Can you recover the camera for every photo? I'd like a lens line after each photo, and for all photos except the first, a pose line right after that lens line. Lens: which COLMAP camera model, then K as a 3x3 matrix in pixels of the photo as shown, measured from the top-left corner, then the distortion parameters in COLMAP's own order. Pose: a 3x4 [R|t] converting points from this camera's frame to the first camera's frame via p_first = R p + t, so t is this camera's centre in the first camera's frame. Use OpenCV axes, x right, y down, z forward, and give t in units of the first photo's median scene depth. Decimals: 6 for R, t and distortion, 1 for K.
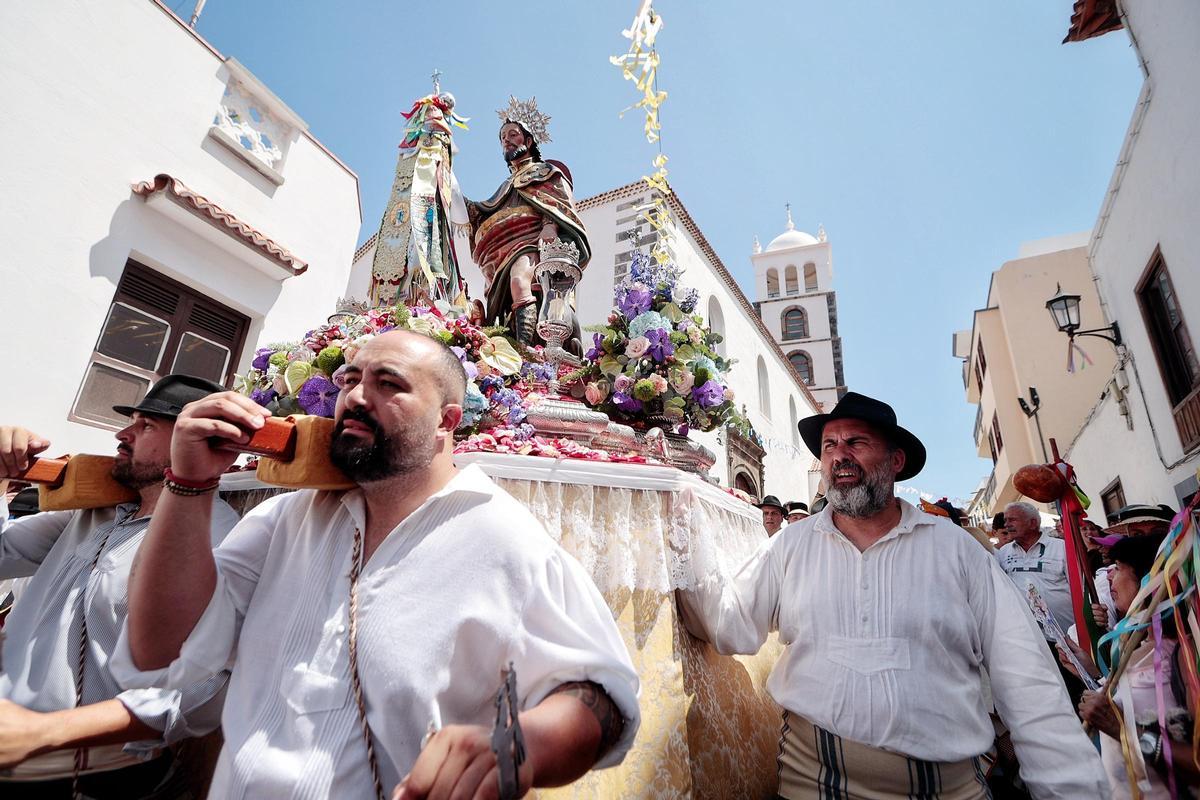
lens RADIAL K [[580.1, 0, 597.2], [0, 580.1, 393.7], [0, 0, 1]] dist [0.001715, 0.001009]
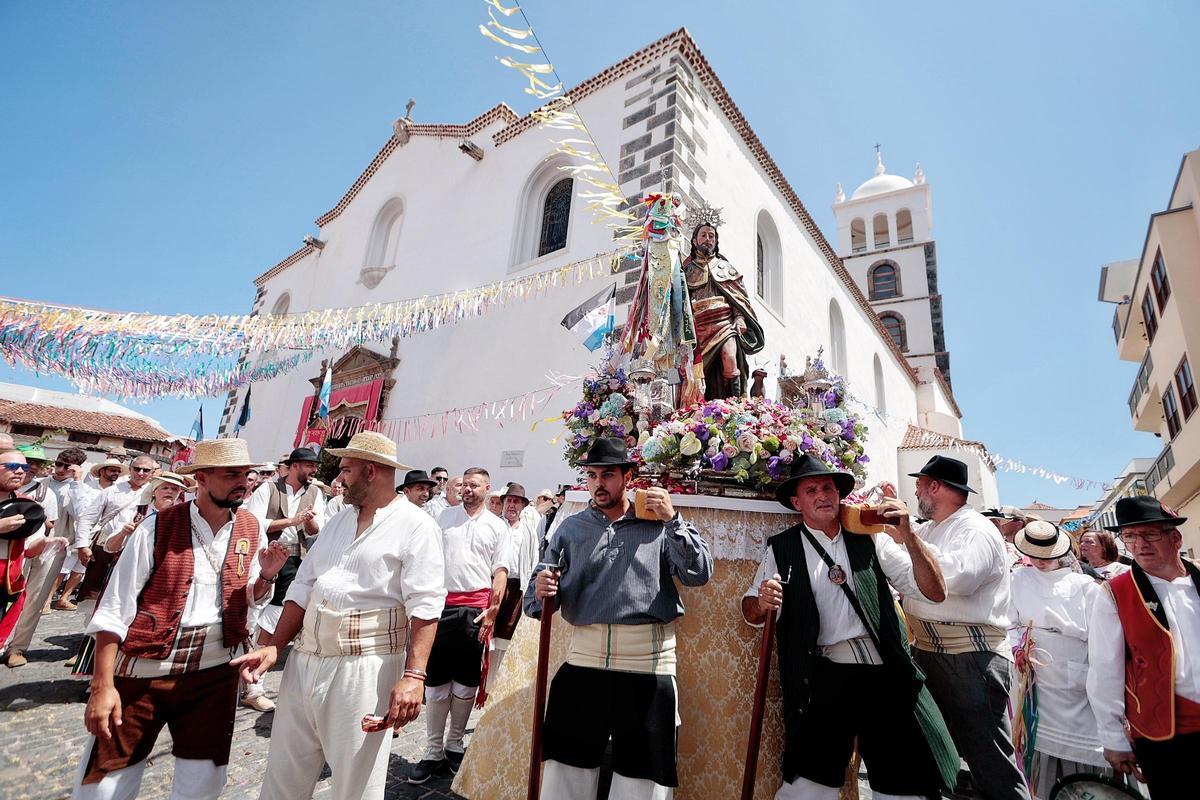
lens RADIAL K [[580.1, 0, 596.4], [0, 580.1, 396.6], [0, 0, 1]] dist [0.001715, 0.001009]
pose [[0.990877, -0.002018, -0.134757, 0.056775], [0.006848, 0.999350, 0.035392, 0.031296], [0.134598, -0.035992, 0.990246, 0.143862]]
